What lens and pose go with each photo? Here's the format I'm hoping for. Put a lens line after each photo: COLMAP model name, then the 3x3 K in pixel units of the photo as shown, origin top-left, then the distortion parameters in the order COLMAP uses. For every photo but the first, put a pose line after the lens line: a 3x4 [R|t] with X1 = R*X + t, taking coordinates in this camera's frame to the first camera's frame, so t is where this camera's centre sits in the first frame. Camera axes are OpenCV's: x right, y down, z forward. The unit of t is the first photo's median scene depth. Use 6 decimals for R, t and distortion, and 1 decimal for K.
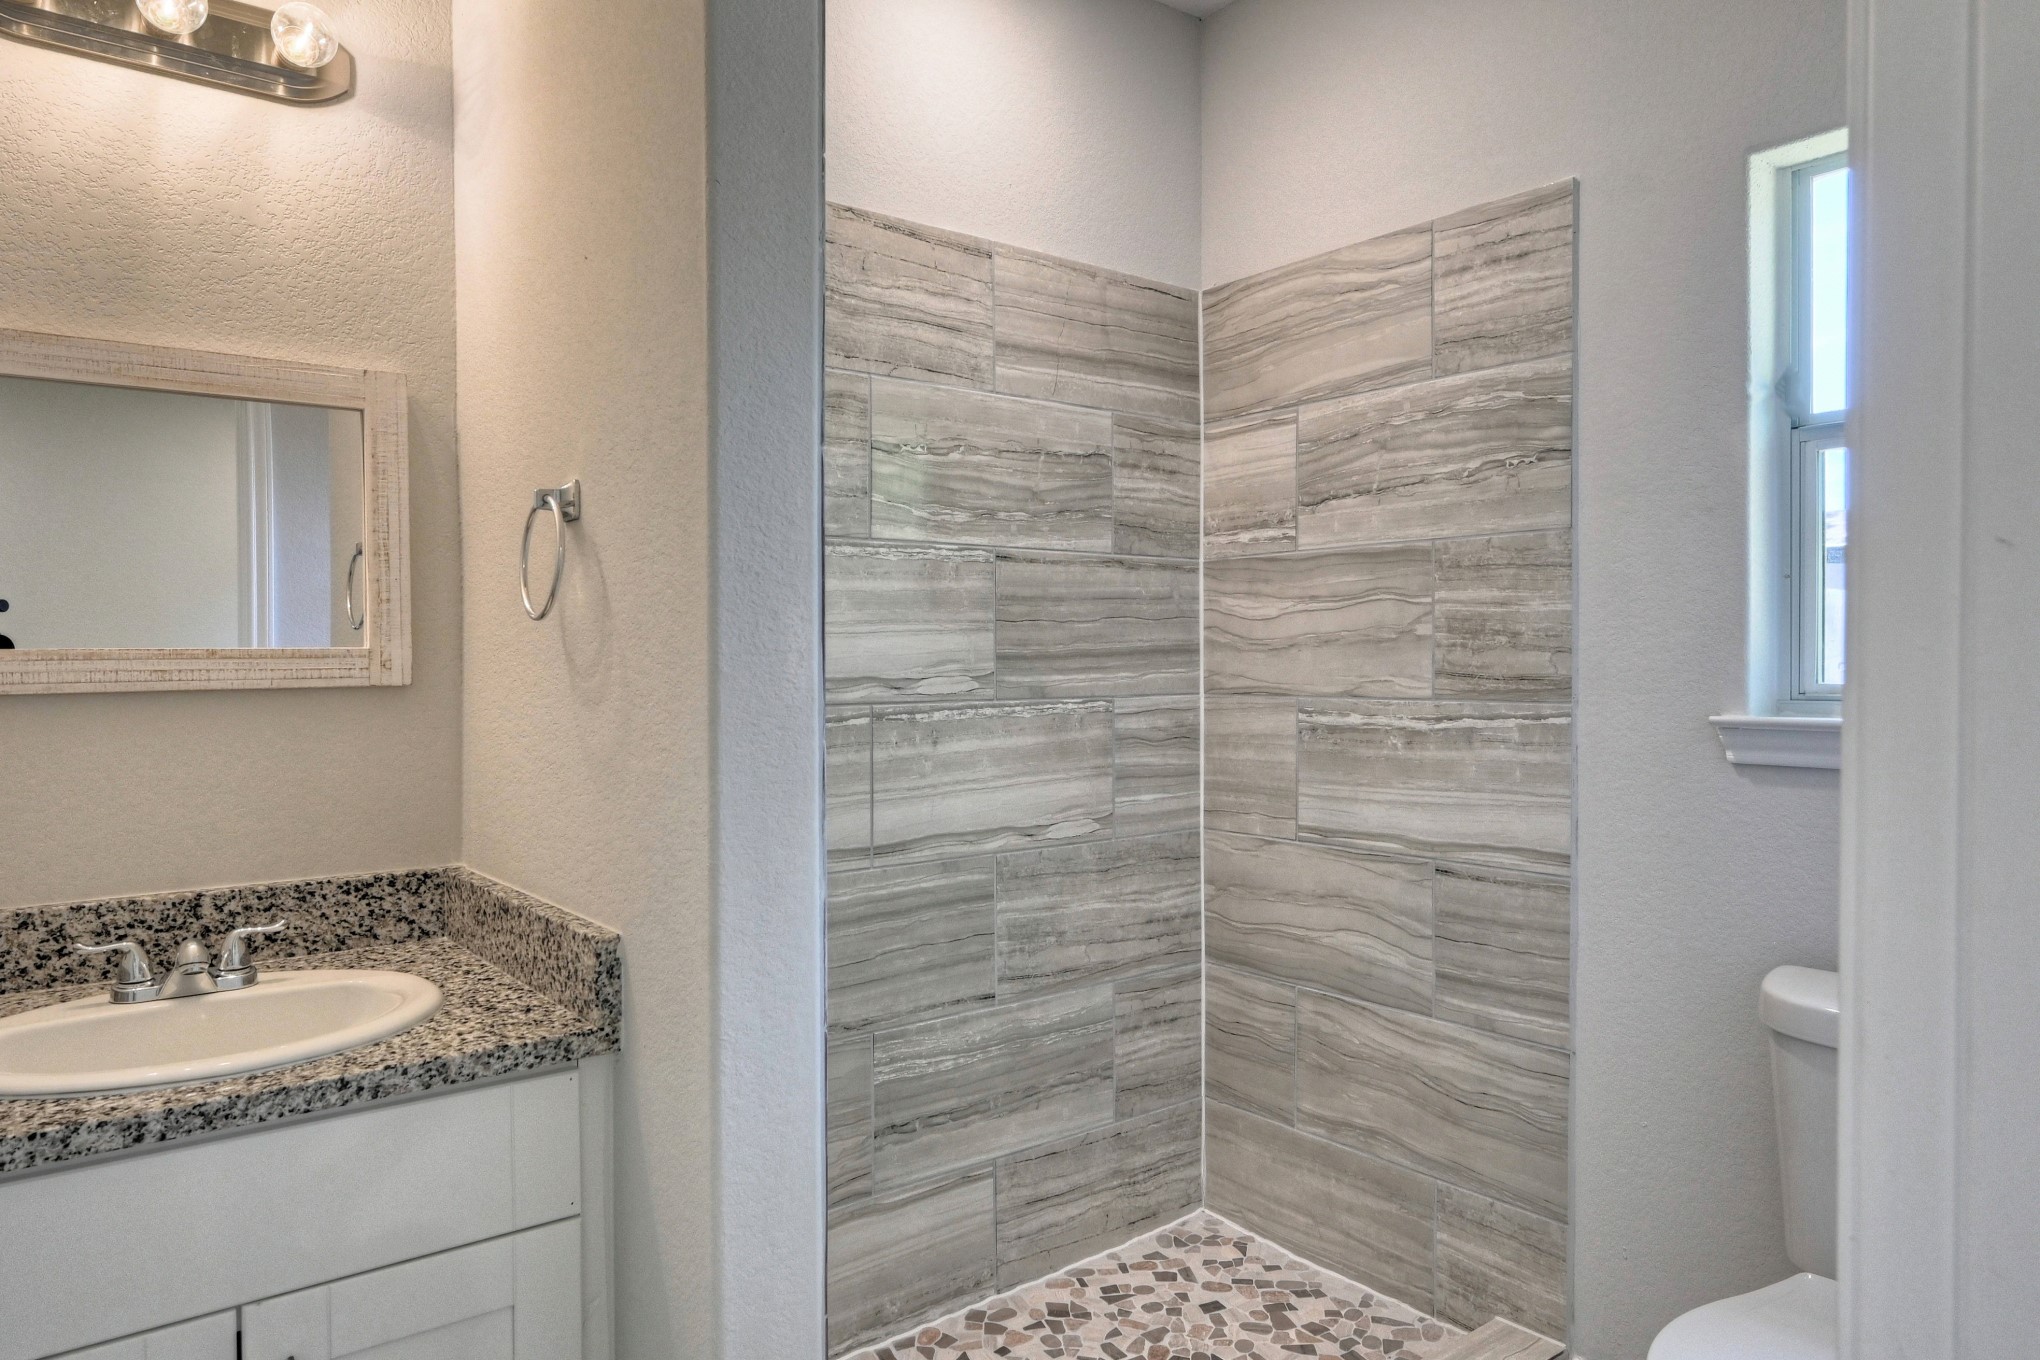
lens RADIAL K [[1302.0, 0, 1013.7], [0, 1302.0, 677.7], [0, 0, 1]] dist [0.003805, 0.000336]
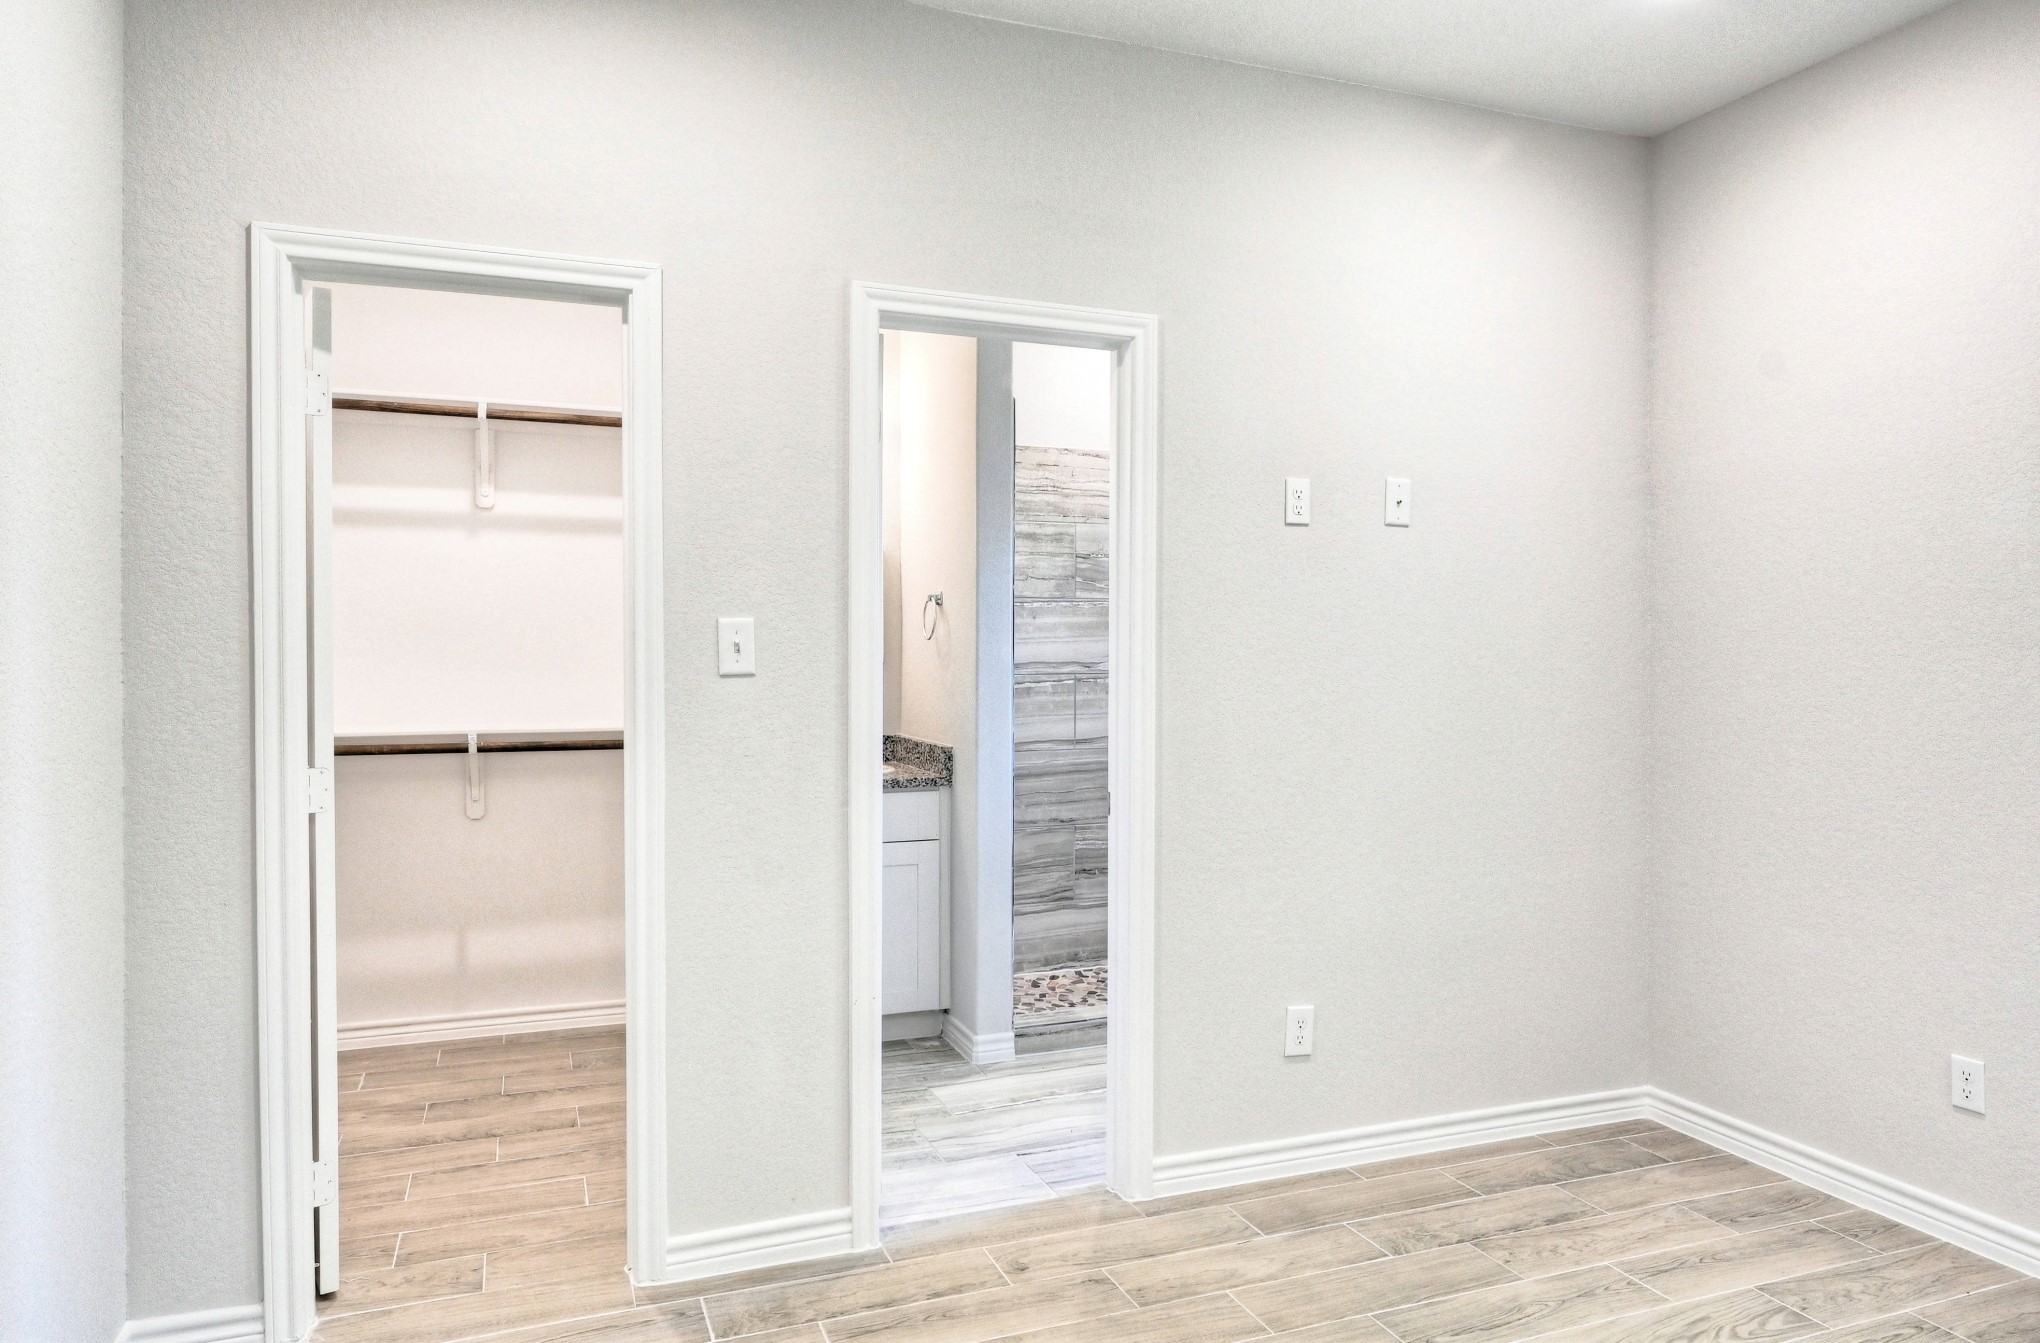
lens RADIAL K [[1286.1, 0, 1022.5], [0, 1286.1, 666.7], [0, 0, 1]] dist [0.002689, 0.000311]
pose [[0.956325, 0.009399, -0.292154, 0.440410], [-0.009784, 0.999952, 0.000143, 0.008621], [0.292142, 0.002721, 0.956371, -1.097244]]
